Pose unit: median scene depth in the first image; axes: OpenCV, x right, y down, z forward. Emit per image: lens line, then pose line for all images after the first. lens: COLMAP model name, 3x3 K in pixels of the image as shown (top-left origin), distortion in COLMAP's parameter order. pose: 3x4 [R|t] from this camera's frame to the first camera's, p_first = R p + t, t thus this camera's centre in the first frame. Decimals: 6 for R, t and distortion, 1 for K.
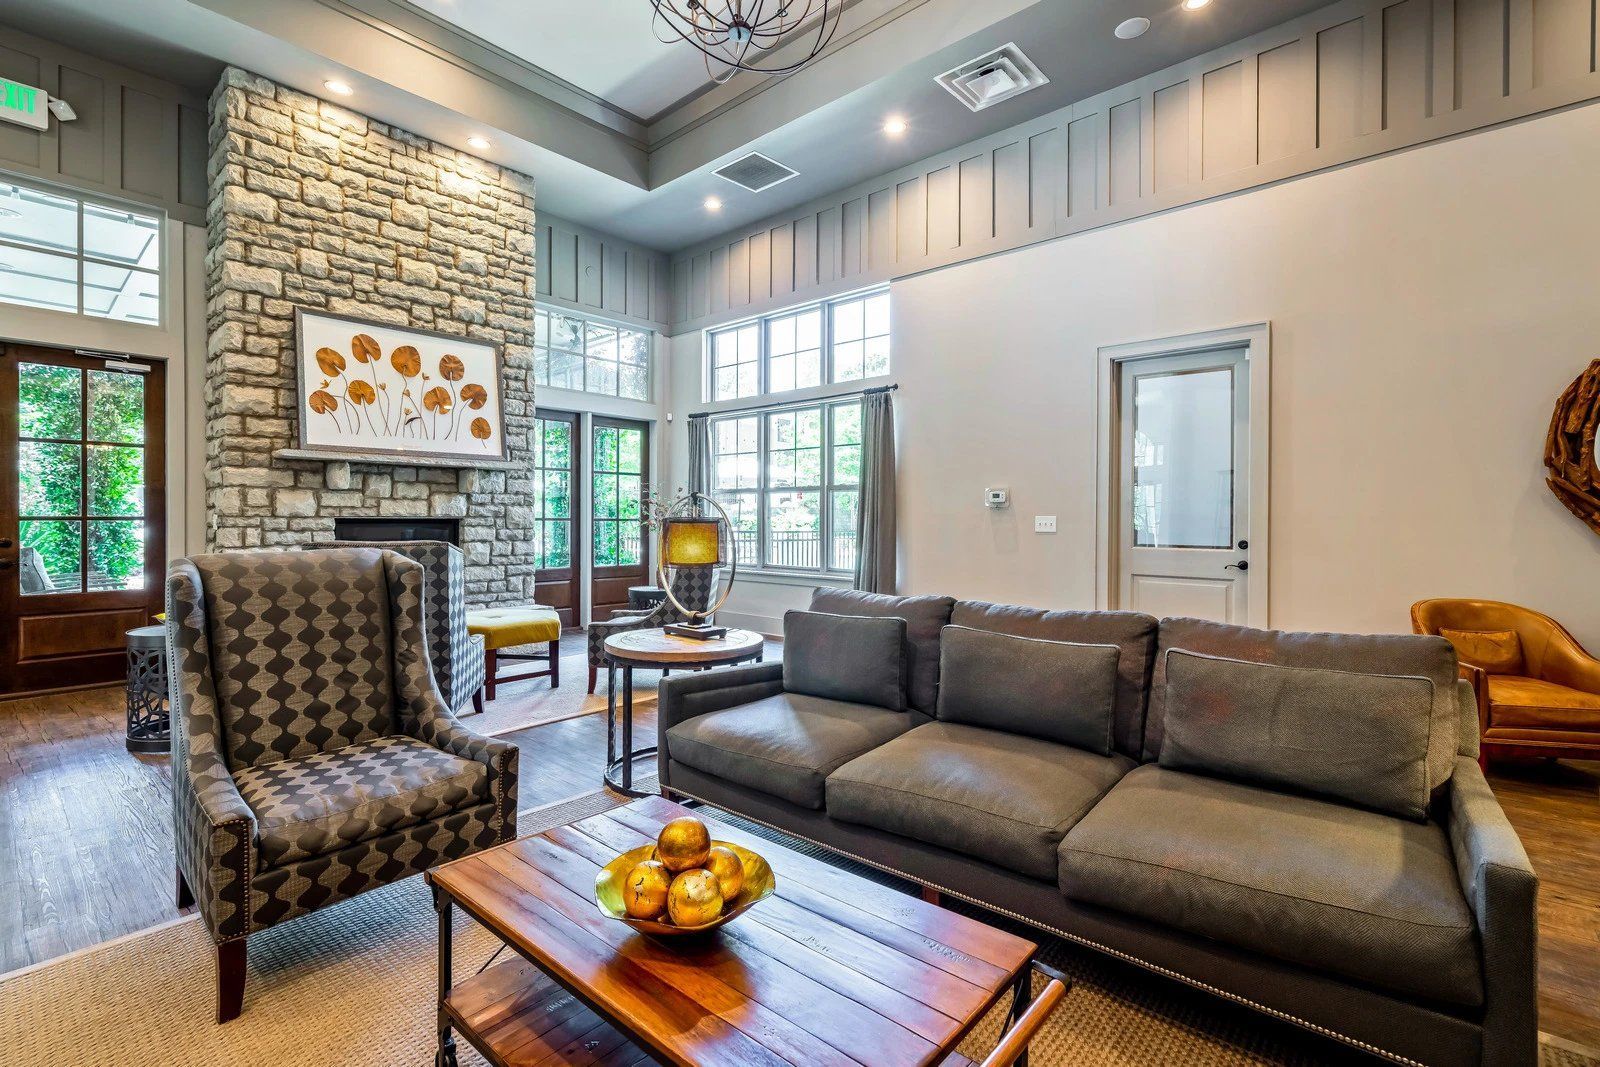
lens RADIAL K [[729.3, 0, 799.3], [0, 729.3, 524.1], [0, 0, 1]] dist [-0.001371, 0.001282]
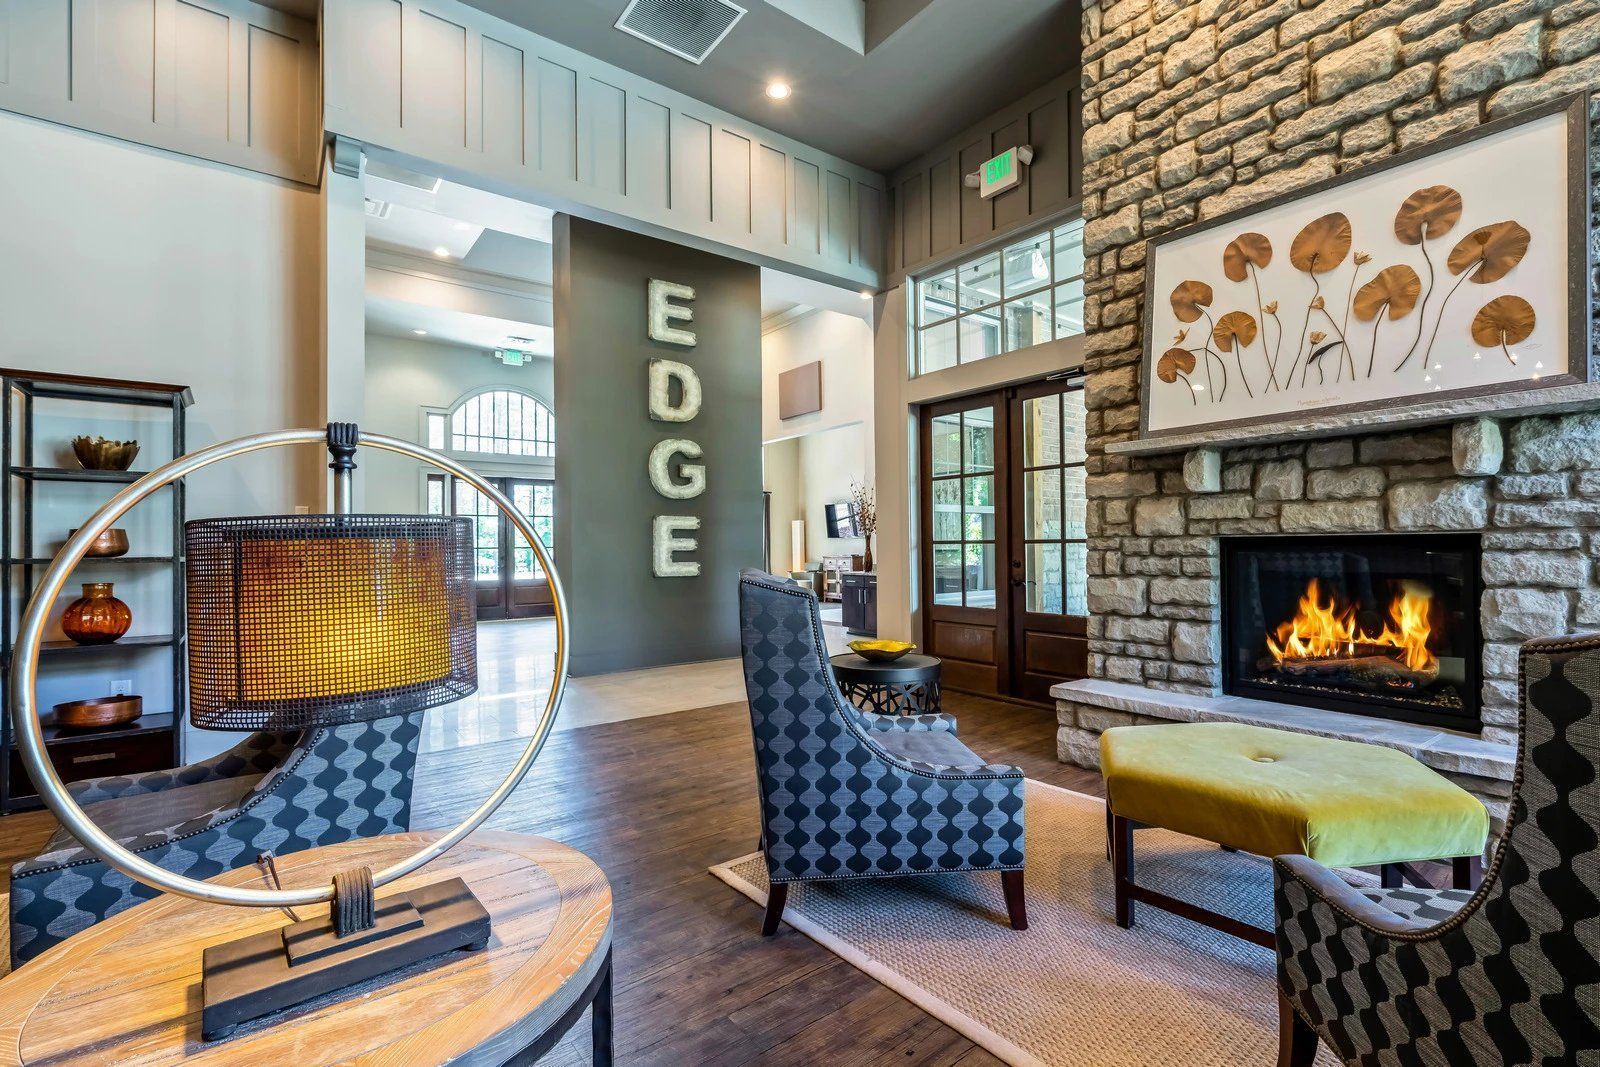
lens RADIAL K [[729.3, 0, 804.3], [0, 729.3, 537.2], [0, 0, 1]] dist [-0.001371, 0.001282]
pose [[-0.194417, -0.013799, -0.980822, 0.065744], [0.000530, 0.999899, -0.014173, 0.000717], [0.980919, -0.003276, -0.194390, 0.752824]]
